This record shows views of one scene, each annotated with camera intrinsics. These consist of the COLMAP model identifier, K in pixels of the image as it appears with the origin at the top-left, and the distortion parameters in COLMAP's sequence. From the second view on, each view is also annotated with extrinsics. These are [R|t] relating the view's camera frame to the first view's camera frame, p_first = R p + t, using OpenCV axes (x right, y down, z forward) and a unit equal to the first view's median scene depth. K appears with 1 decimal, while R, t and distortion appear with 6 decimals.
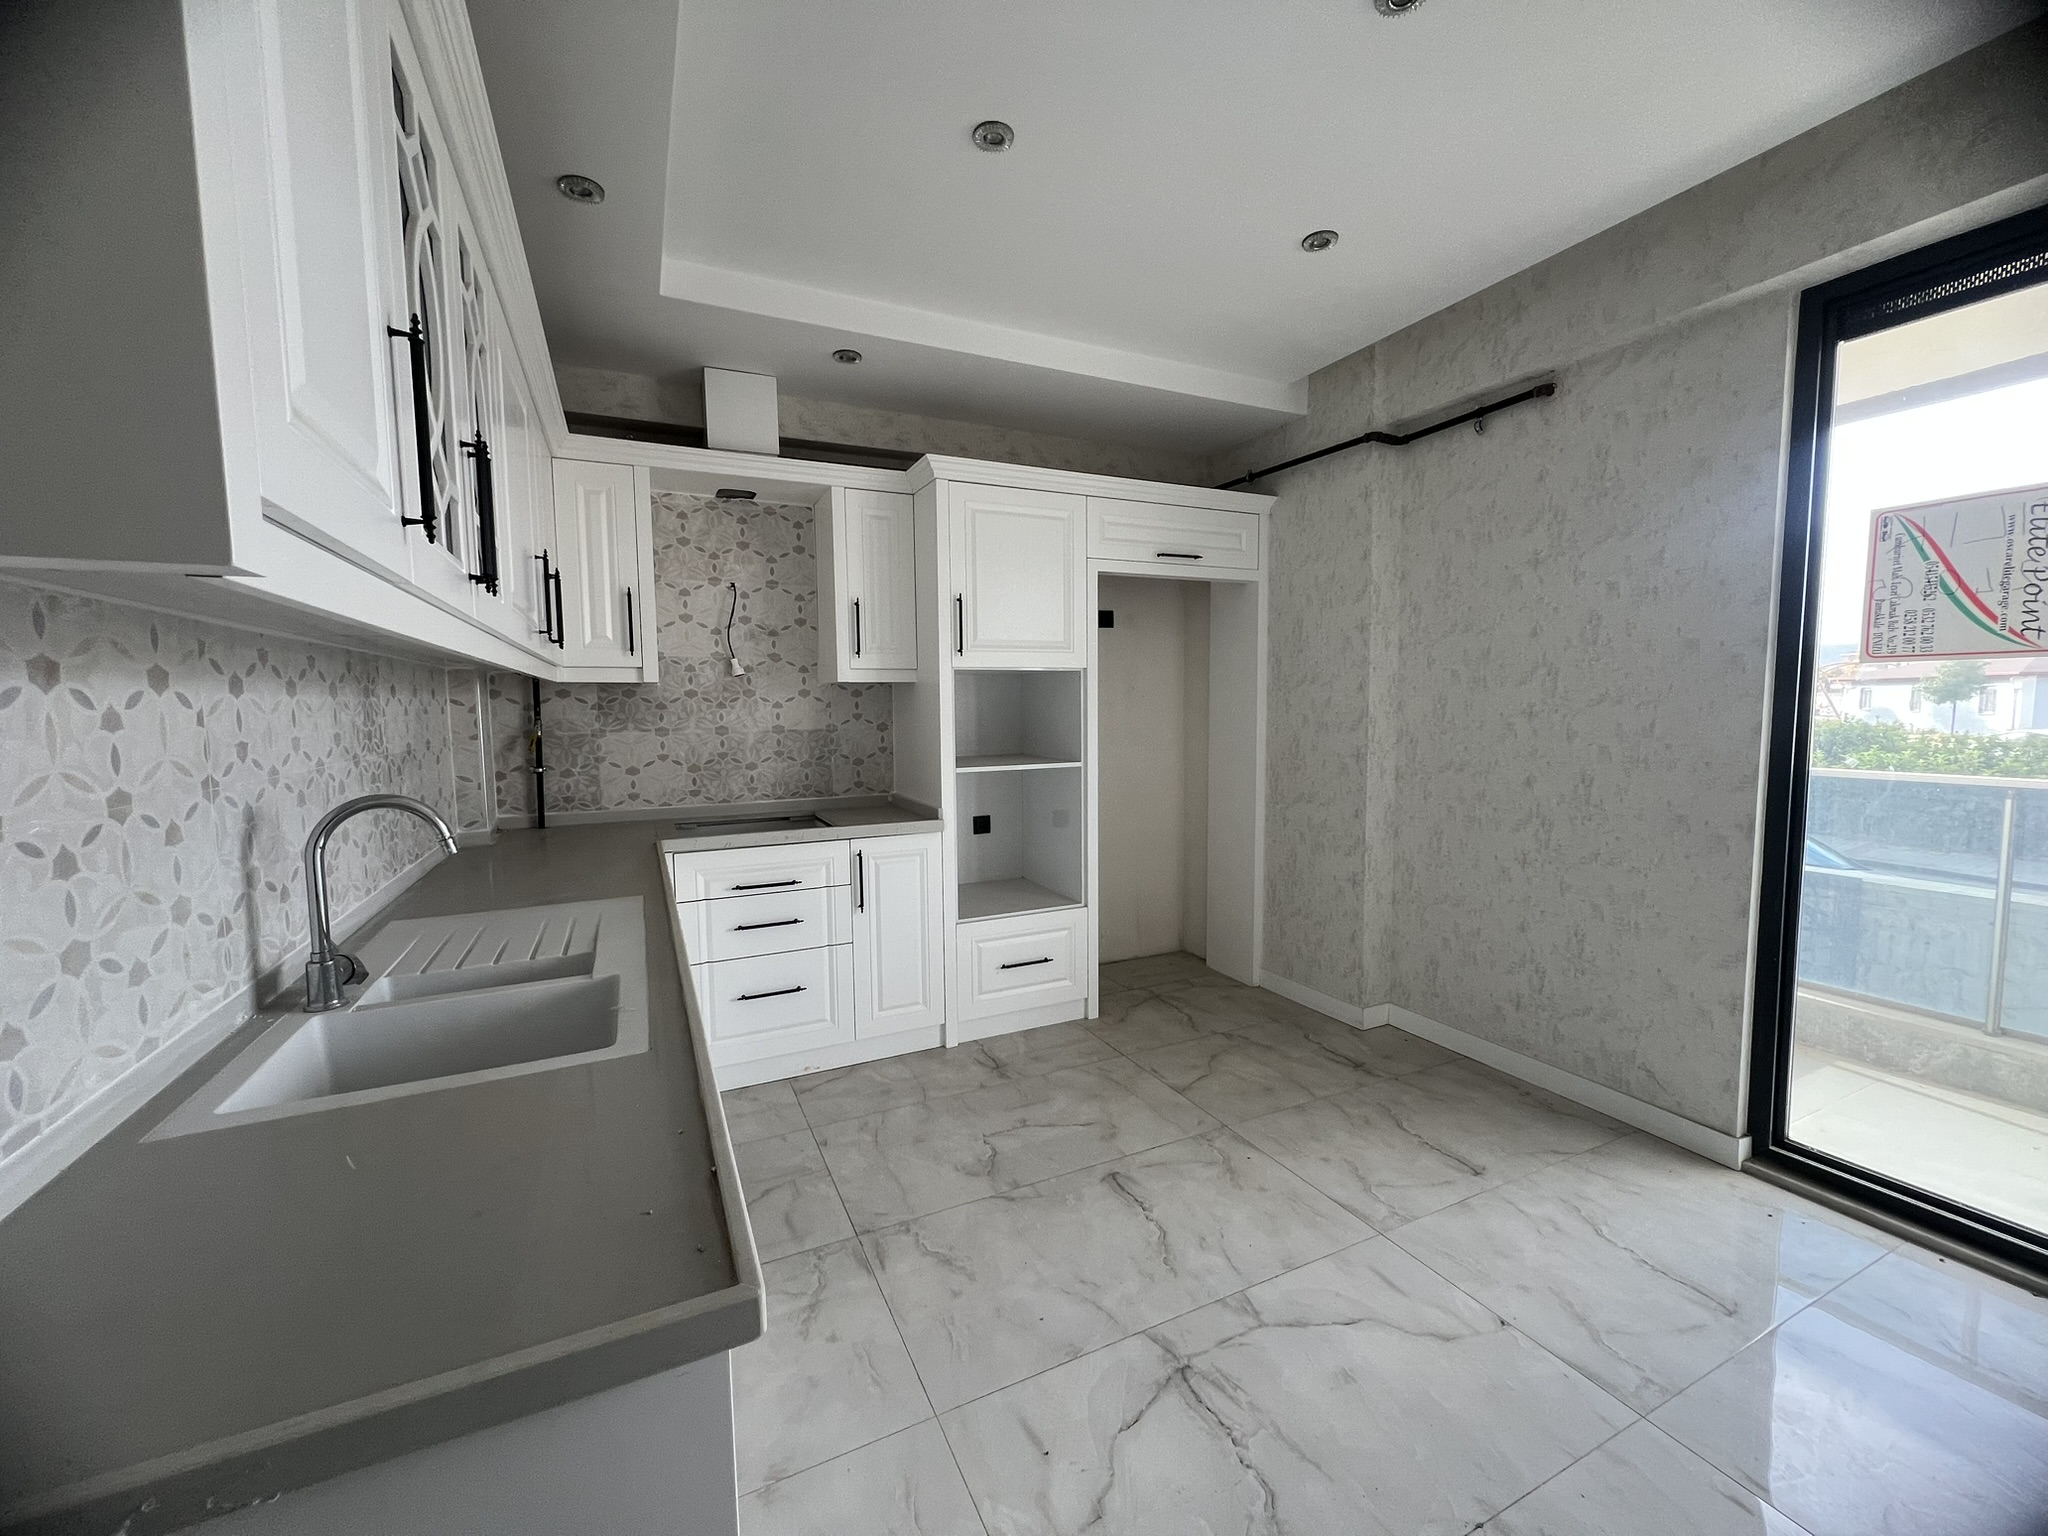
lens RADIAL K [[818.5, 0, 1022.6], [0, 818.5, 768.7], [0, 0, 1]] dist [-0.000034, -0.000314]
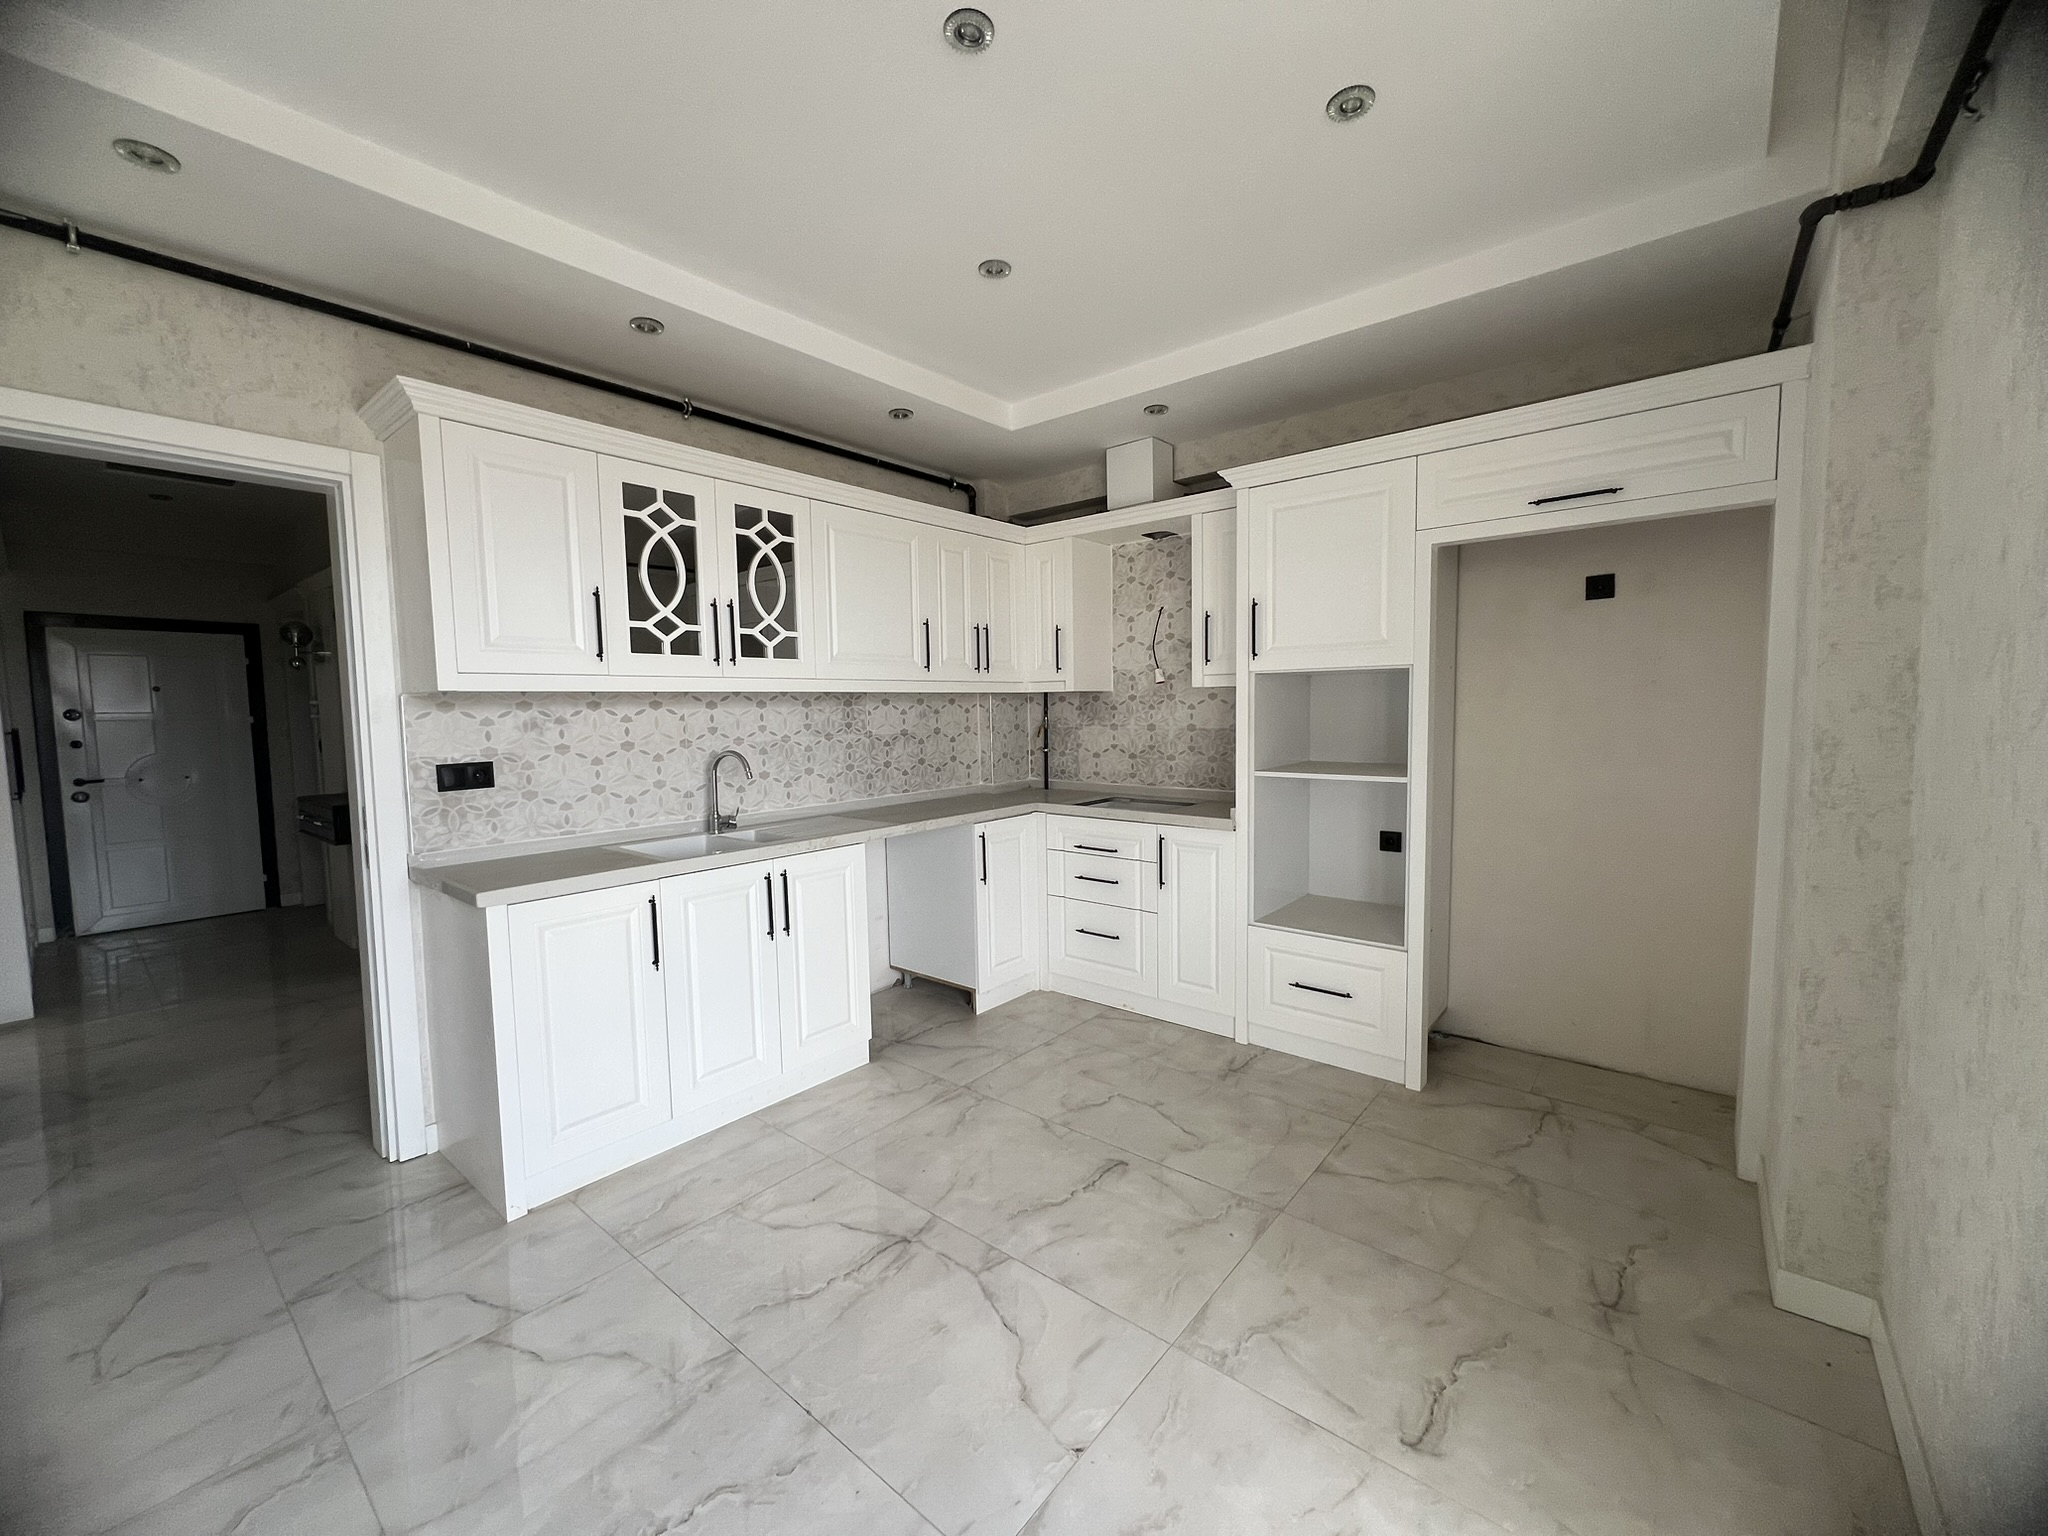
lens RADIAL K [[818.5, 0, 1018.2], [0, 818.5, 768.5], [0, 0, 1]] dist [-0.000034, -0.000314]
pose [[0.413855, 0.074106, -0.907322, 0.725754], [-0.061560, 0.996678, 0.053325, -0.040478], [0.908259, 0.033786, 0.417042, 0.319847]]
